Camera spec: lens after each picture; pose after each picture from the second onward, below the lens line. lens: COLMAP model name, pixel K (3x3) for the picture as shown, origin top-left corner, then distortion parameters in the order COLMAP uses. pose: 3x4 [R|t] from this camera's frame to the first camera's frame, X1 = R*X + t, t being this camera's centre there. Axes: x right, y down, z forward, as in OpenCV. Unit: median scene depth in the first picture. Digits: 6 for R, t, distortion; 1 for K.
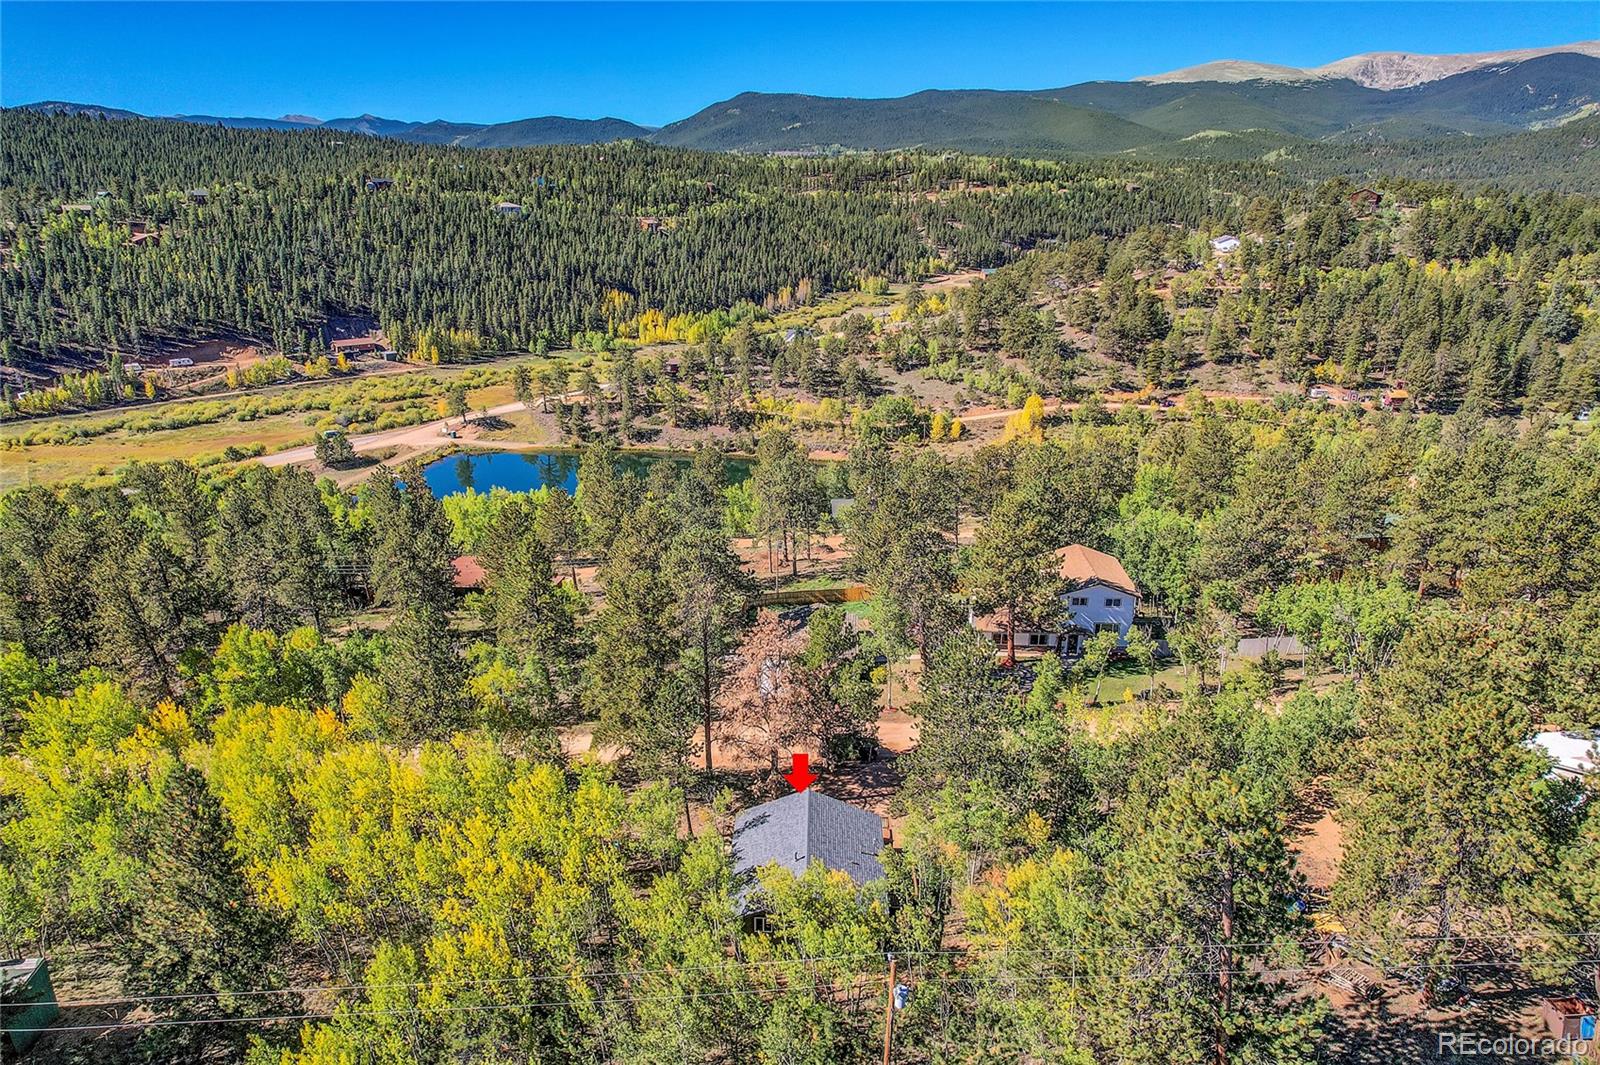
lens RADIAL K [[1028.0, 0, 802.8], [0, 1028.0, 530.0], [0, 0, 1]] dist [-0.071966, 0.070225]
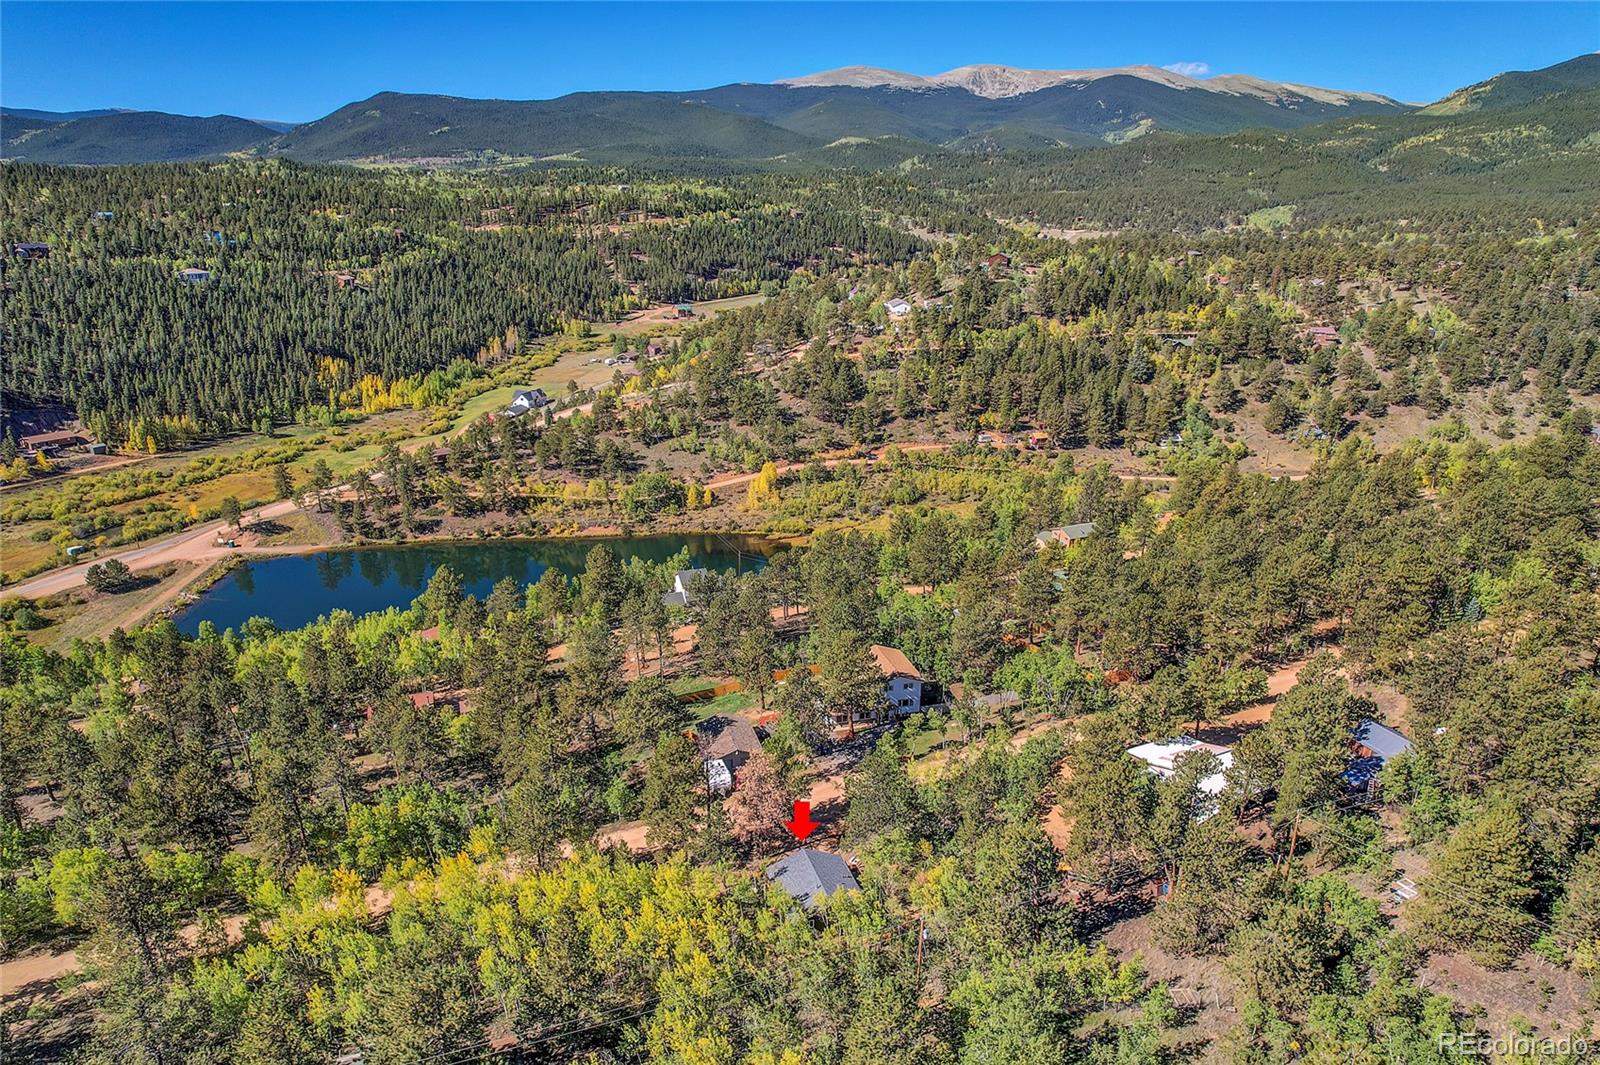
lens RADIAL K [[1028.0, 0, 805.8], [0, 1028.0, 534.8], [0, 0, 1]] dist [-0.071966, 0.070225]
pose [[0.948698, -0.101569, 0.299426, -0.077846], [0.098804, 0.994808, 0.024402, -0.056589], [-0.300350, 0.006435, 0.953807, -0.121345]]
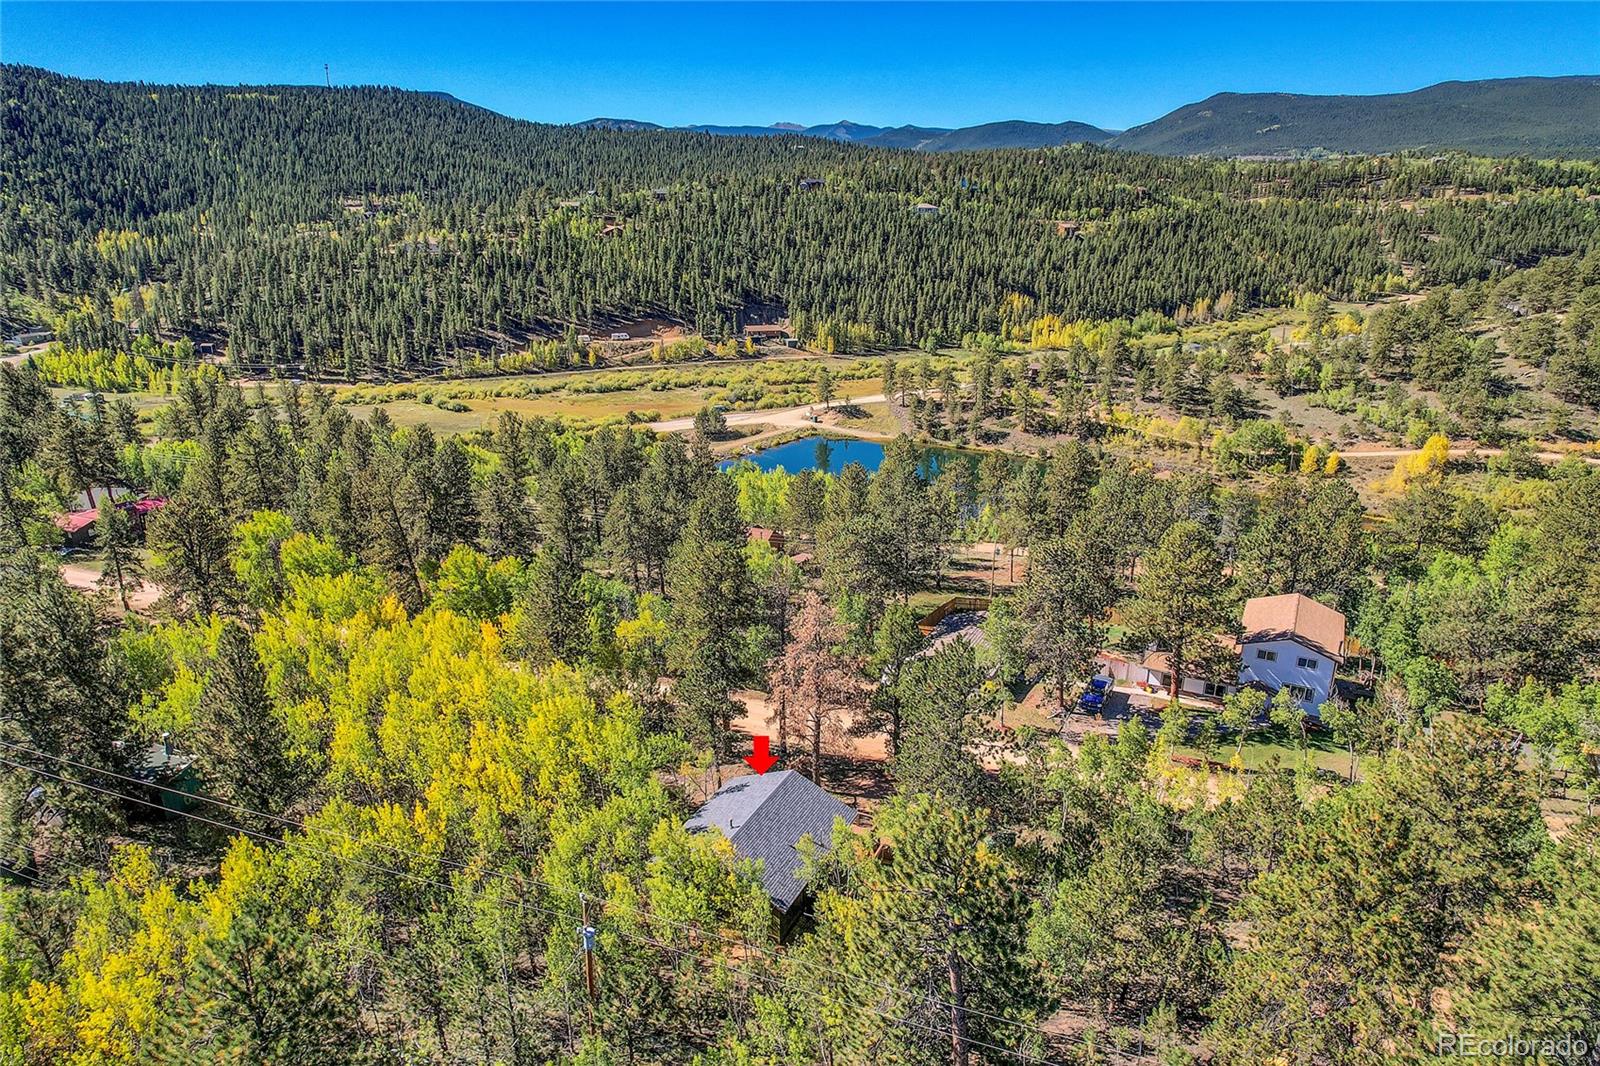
lens RADIAL K [[1028.0, 0, 802.9], [0, 1028.0, 529.8], [0, 0, 1]] dist [-0.071966, 0.070225]
pose [[0.912523, 0.130061, -0.387797, 0.061128], [-0.131566, 0.991045, 0.022793, -0.001202], [0.387289, 0.030222, 0.921463, 0.009909]]
